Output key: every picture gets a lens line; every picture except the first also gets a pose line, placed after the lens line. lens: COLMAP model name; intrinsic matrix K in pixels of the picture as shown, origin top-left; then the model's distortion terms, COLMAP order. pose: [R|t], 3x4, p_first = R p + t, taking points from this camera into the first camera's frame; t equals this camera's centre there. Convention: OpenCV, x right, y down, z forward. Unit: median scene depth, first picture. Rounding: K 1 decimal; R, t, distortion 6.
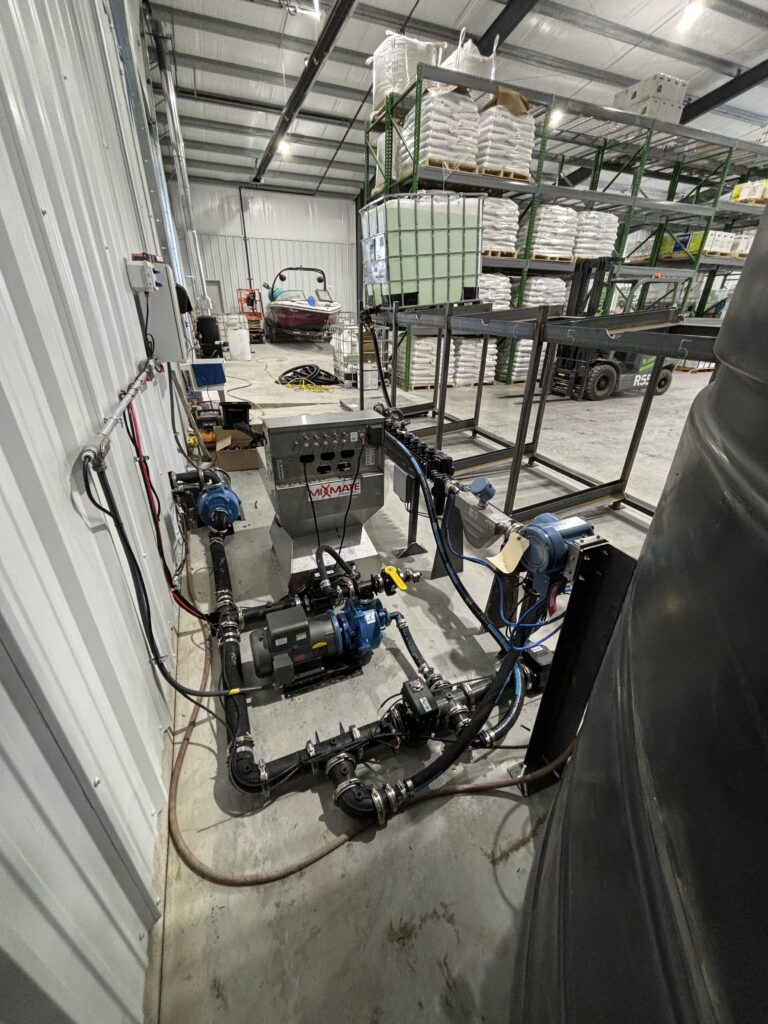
lens RADIAL K [[410.2, 0, 382.5], [0, 410.2, 514.9], [0, 0, 1]] dist [-0.000232, -0.000162]
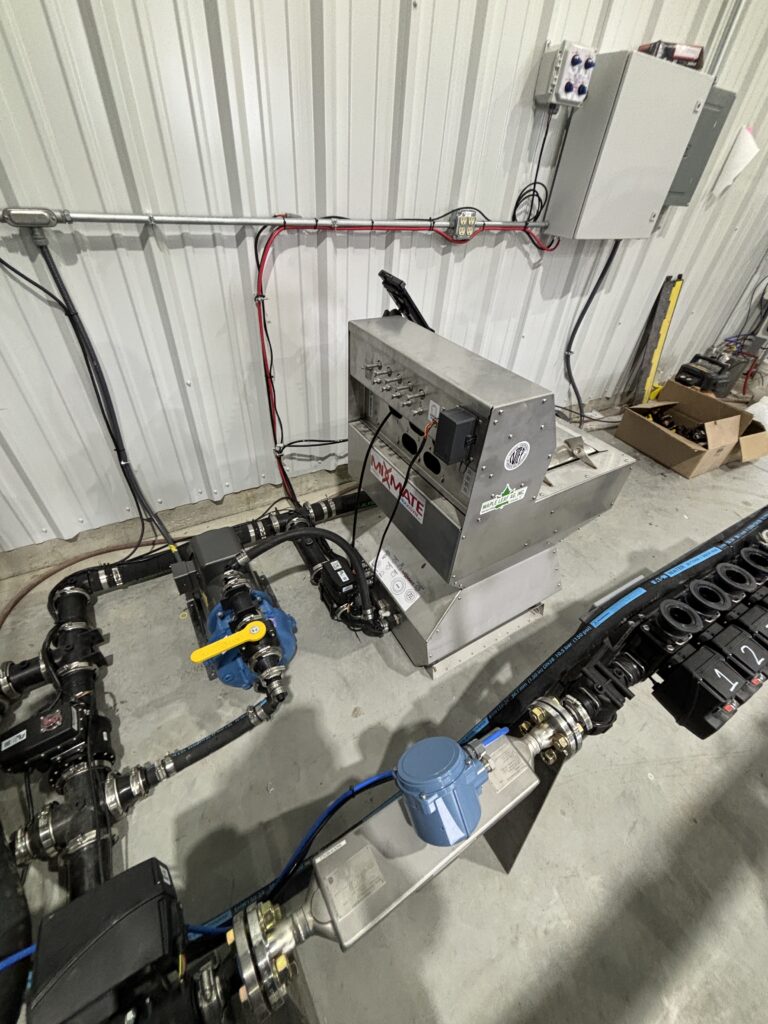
lens RADIAL K [[410.2, 0, 384.4], [0, 410.2, 510.6], [0, 0, 1]] dist [-0.000232, -0.000162]
pose [[0.148462, 0.623012, -0.767994, 0.498569], [-0.512079, 0.712807, 0.479251, -0.446378], [0.846011, 0.322123, 0.424856, 1.154173]]
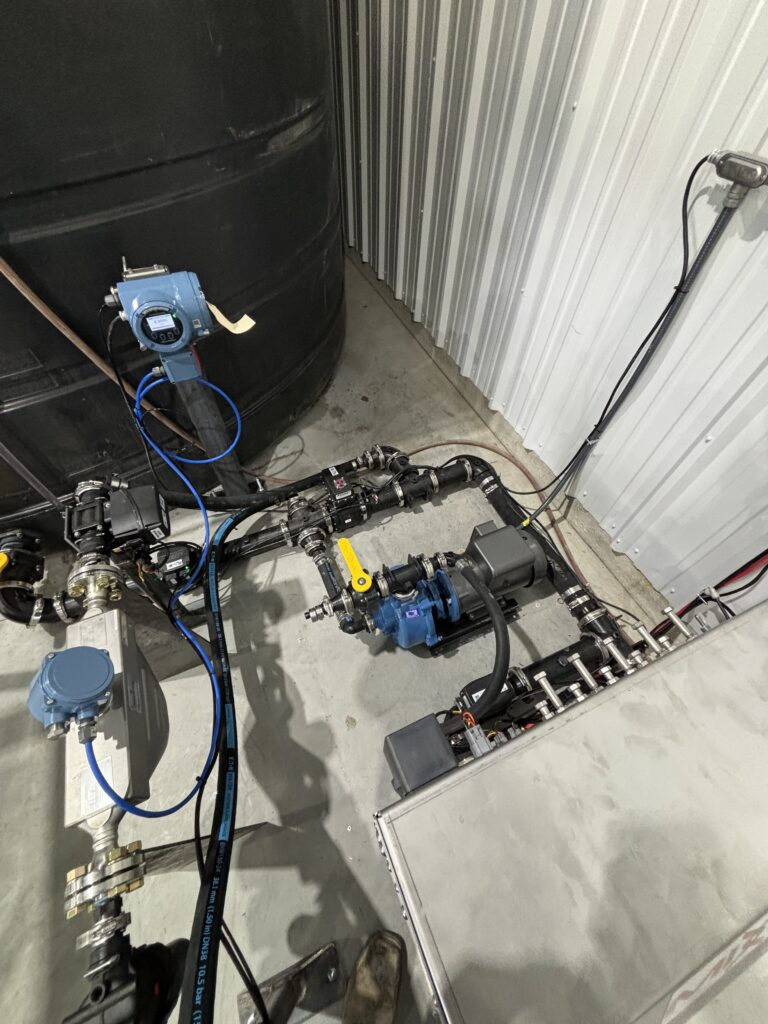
lens RADIAL K [[410.2, 0, 383.3], [0, 410.2, 510.4], [0, 0, 1]] dist [-0.000232, -0.000162]
pose [[-0.998910, -0.010559, -0.045476, 0.026170], [-0.046567, 0.155777, 0.986694, -0.615825], [-0.003334, 0.987736, -0.156099, 1.326186]]
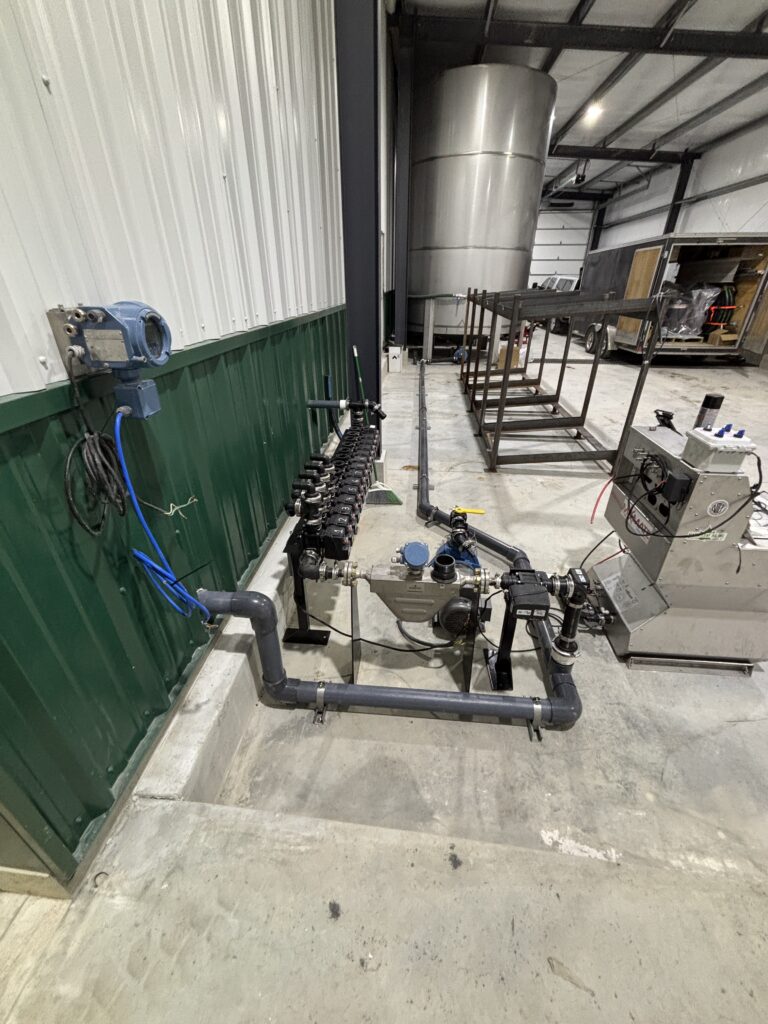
lens RADIAL K [[410.2, 0, 382.5], [0, 410.2, 511.4], [0, 0, 1]] dist [-0.000232, -0.000162]
pose [[-0.469223, 0.412419, -0.780859, 1.271410], [-0.411403, 0.680335, 0.606540, -0.597043], [0.781395, 0.605850, -0.149559, 1.038833]]
